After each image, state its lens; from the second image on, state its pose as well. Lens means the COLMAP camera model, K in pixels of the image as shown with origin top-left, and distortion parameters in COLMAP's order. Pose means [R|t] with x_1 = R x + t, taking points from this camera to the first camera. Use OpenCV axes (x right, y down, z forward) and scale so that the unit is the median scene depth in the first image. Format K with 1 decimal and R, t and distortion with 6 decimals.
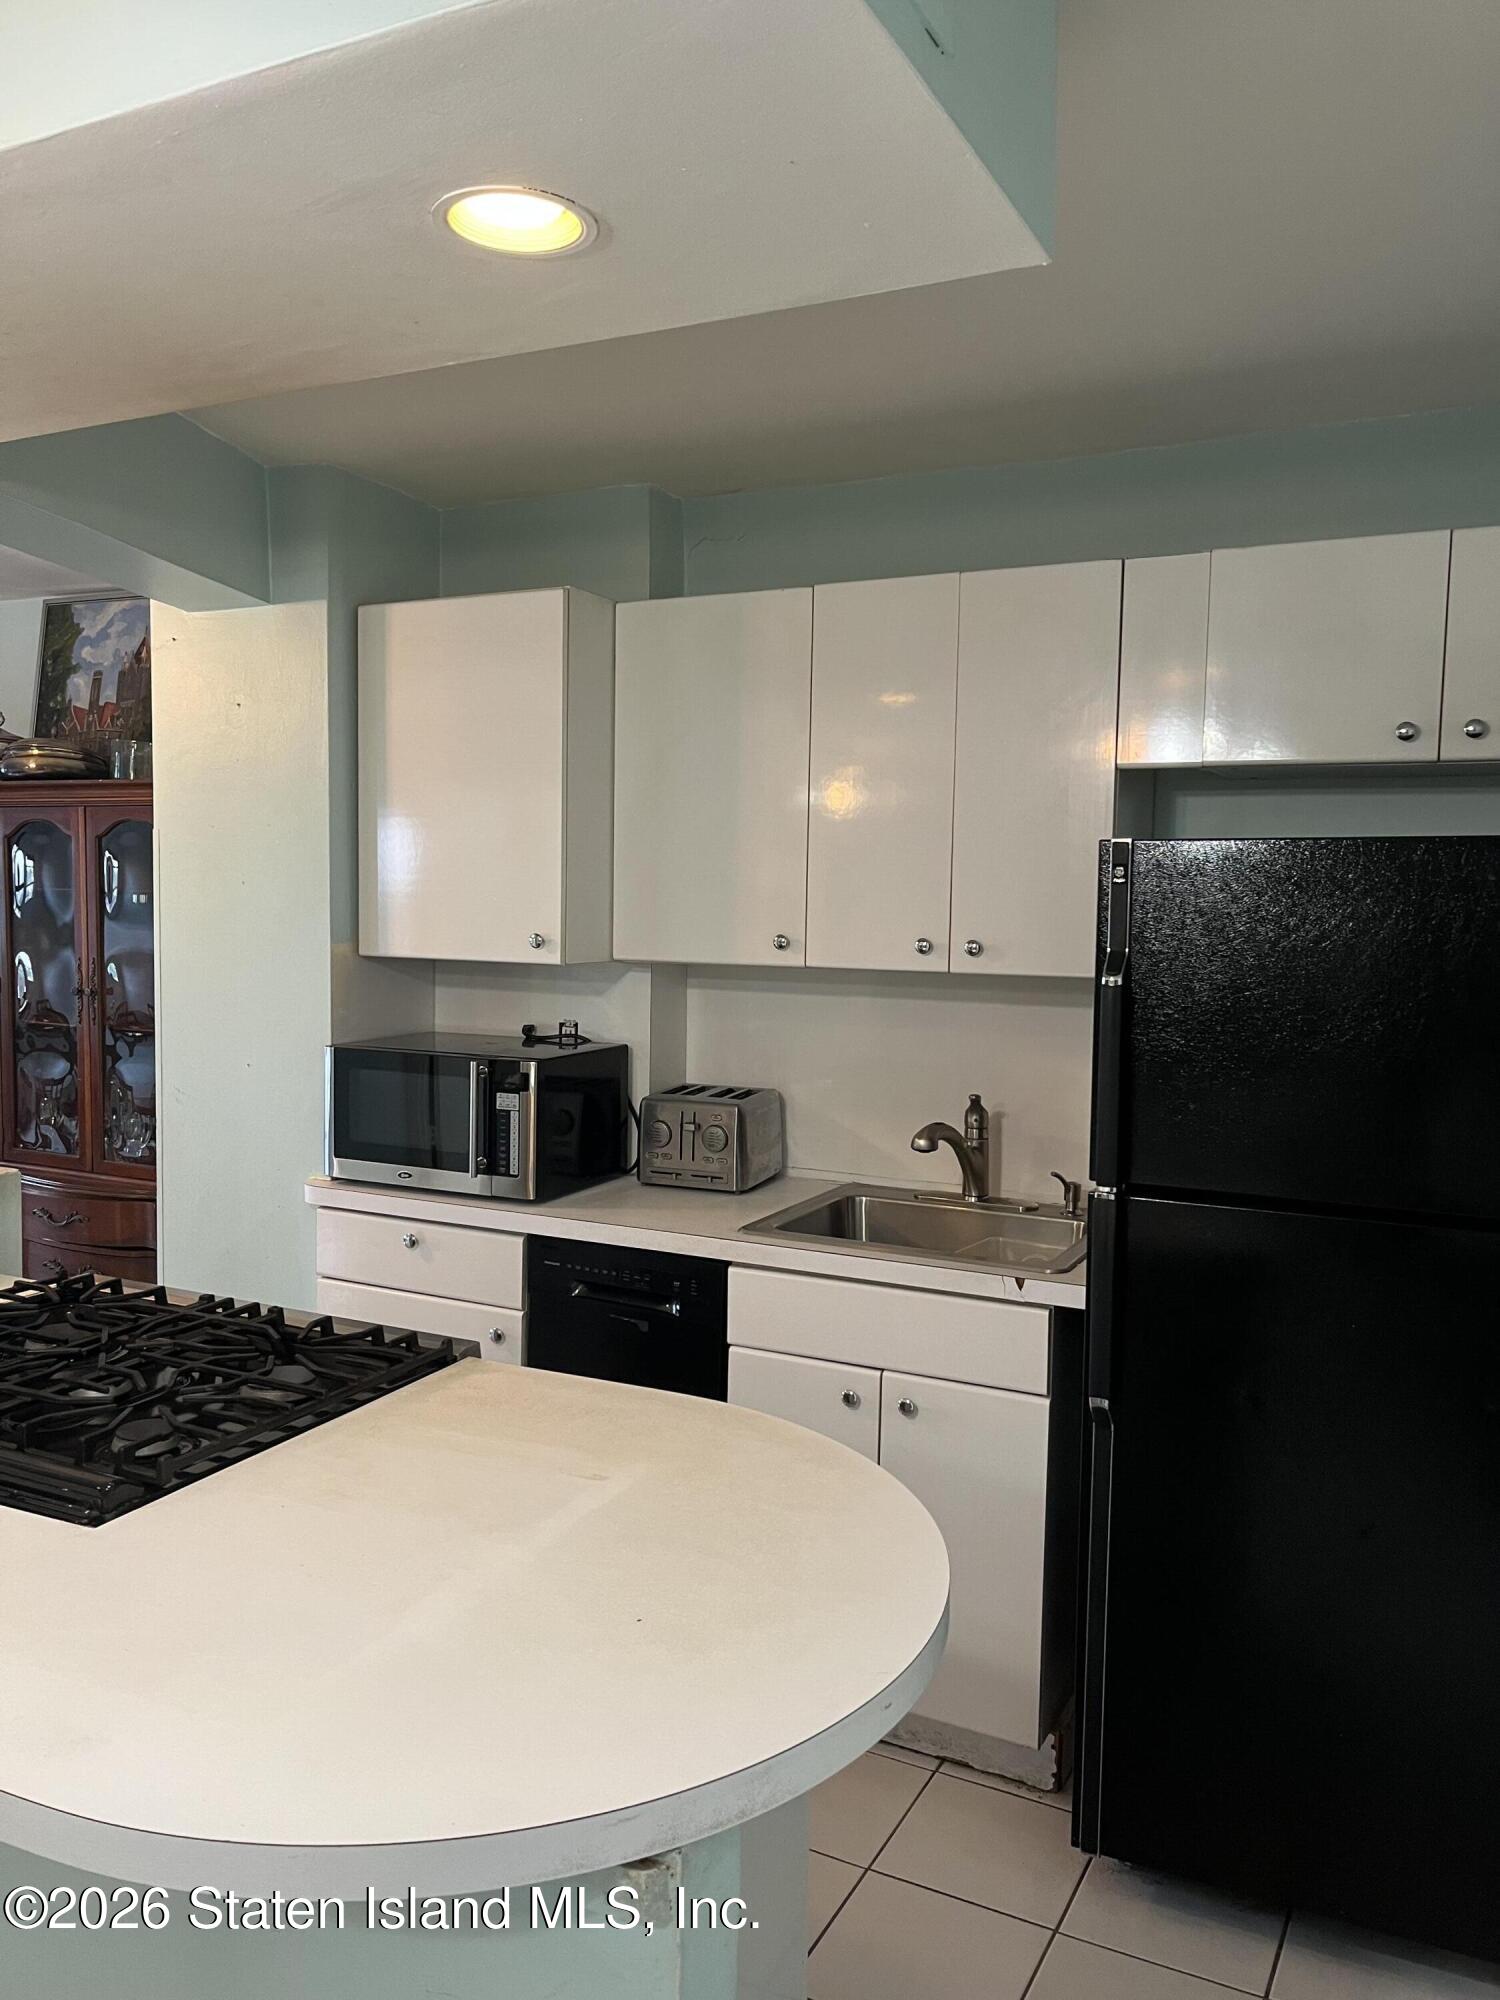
lens RADIAL K [[1542.1, 0, 750.0], [0, 1542.1, 1000.0], [0, 0, 1]] dist [0.009881, 0.004807]
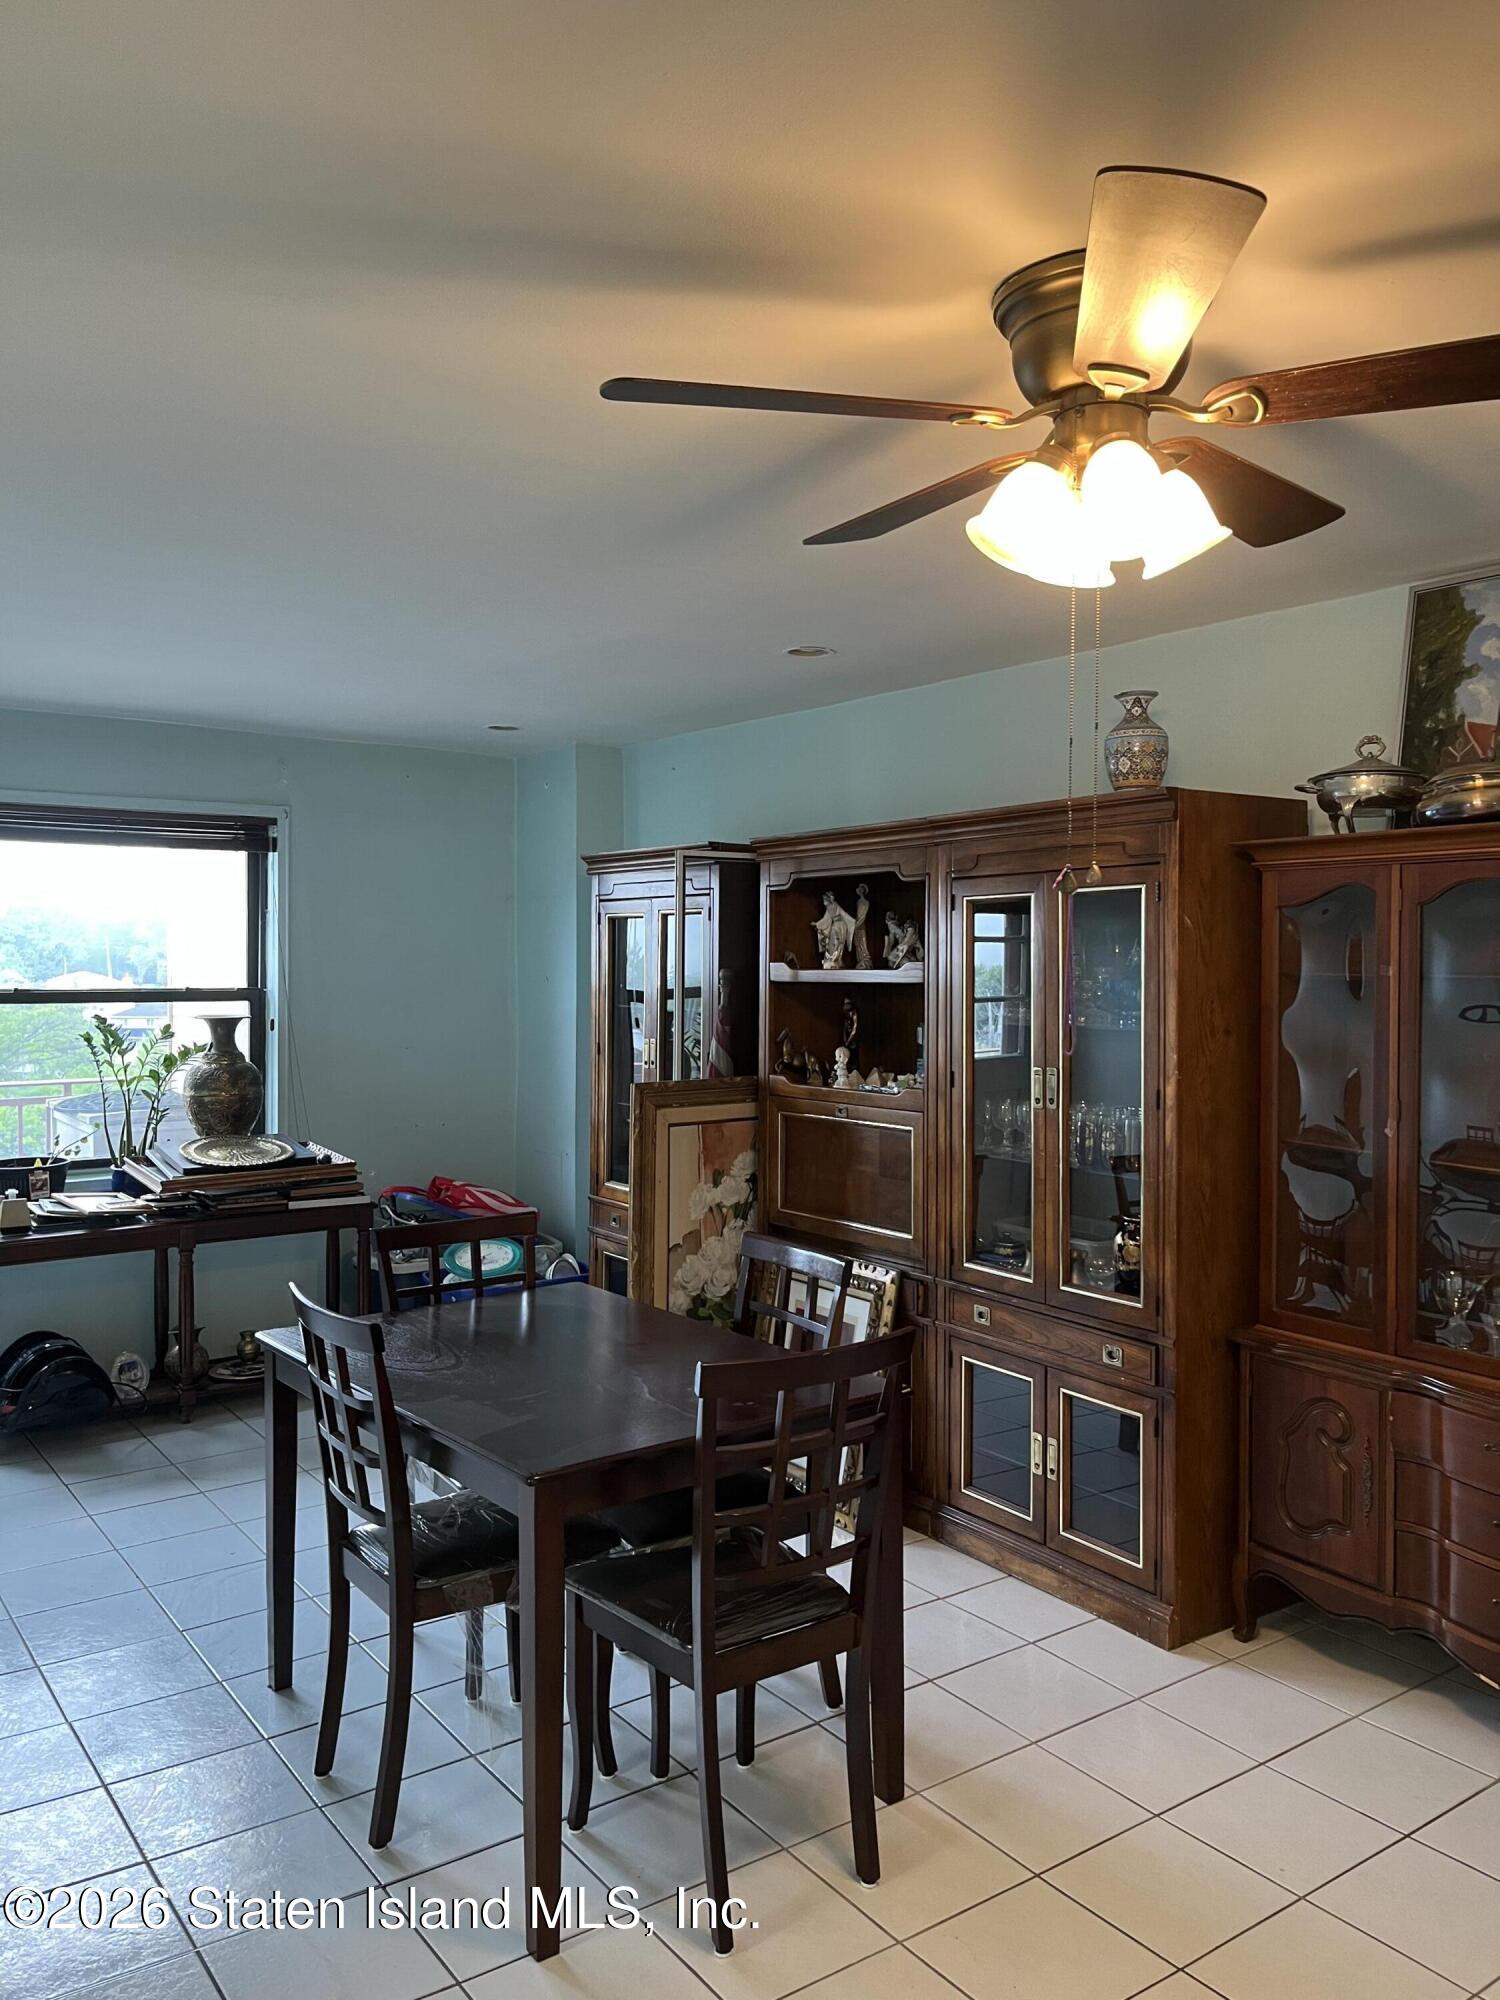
lens RADIAL K [[1542.1, 0, 750.0], [0, 1542.1, 1000.0], [0, 0, 1]] dist [0.009881, 0.004807]
pose [[0.887513, 0.004073, -0.460764, -0.402906], [-0.027509, 0.998646, -0.044159, -0.020080], [0.459960, 0.051866, 0.886423, 0.213435]]
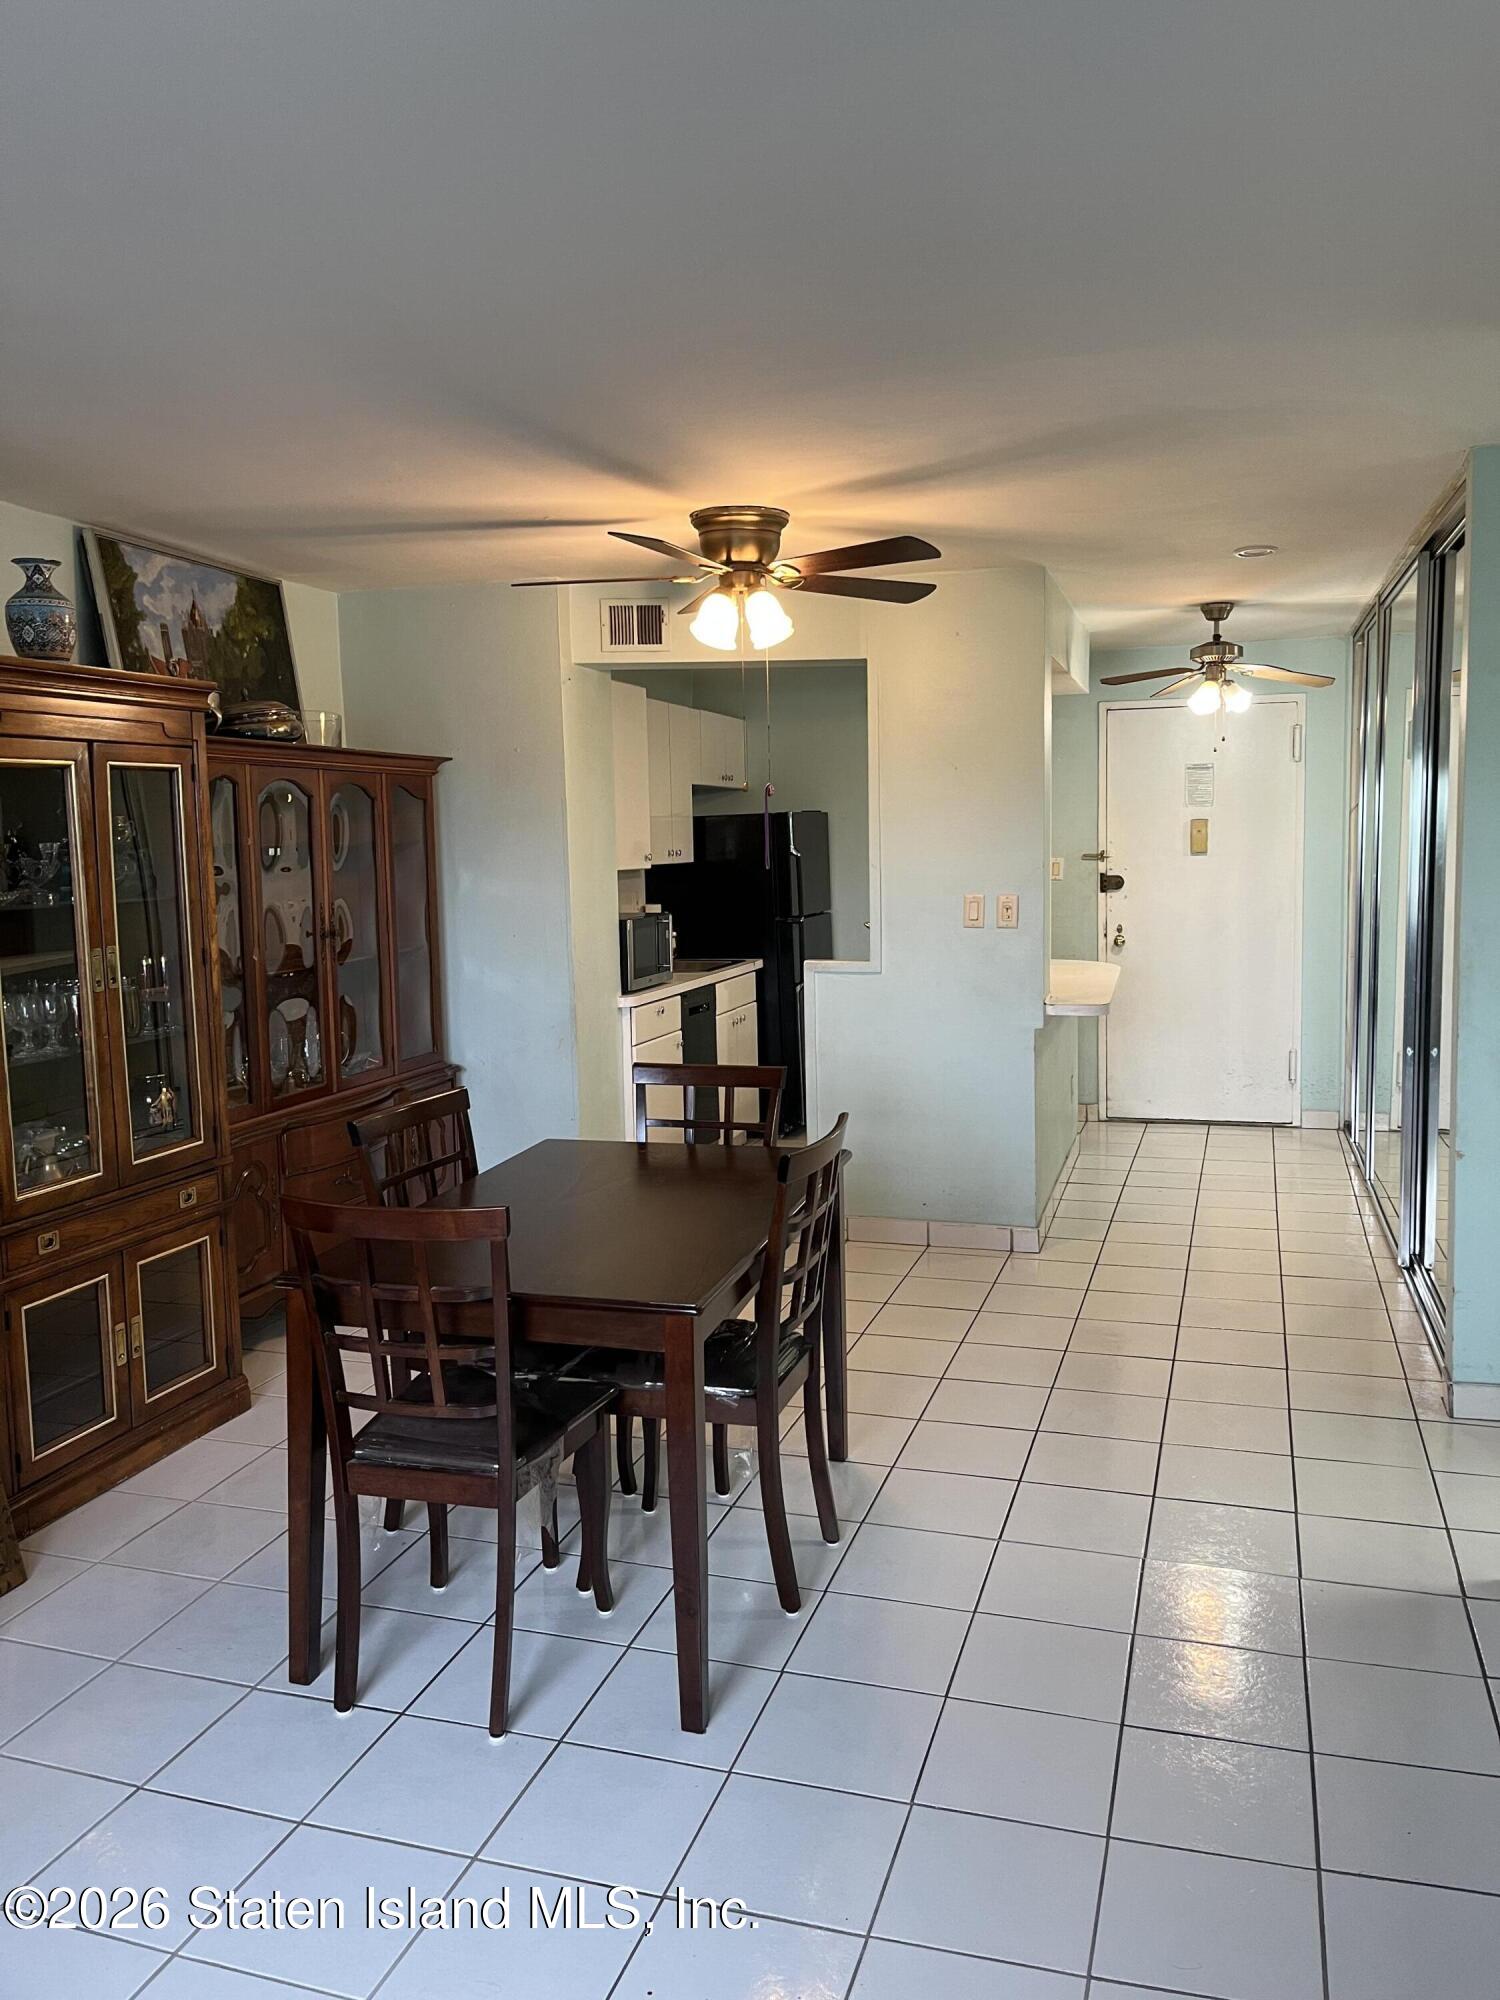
lens RADIAL K [[1542.1, 0, 750.0], [0, 1542.1, 1000.0], [0, 0, 1]] dist [0.009881, 0.004807]
pose [[-0.159316, -0.116815, 0.980292, -1.464562], [0.095123, 0.986538, 0.133019, -0.071795], [-0.982634, 0.114440, -0.146059, 0.800592]]
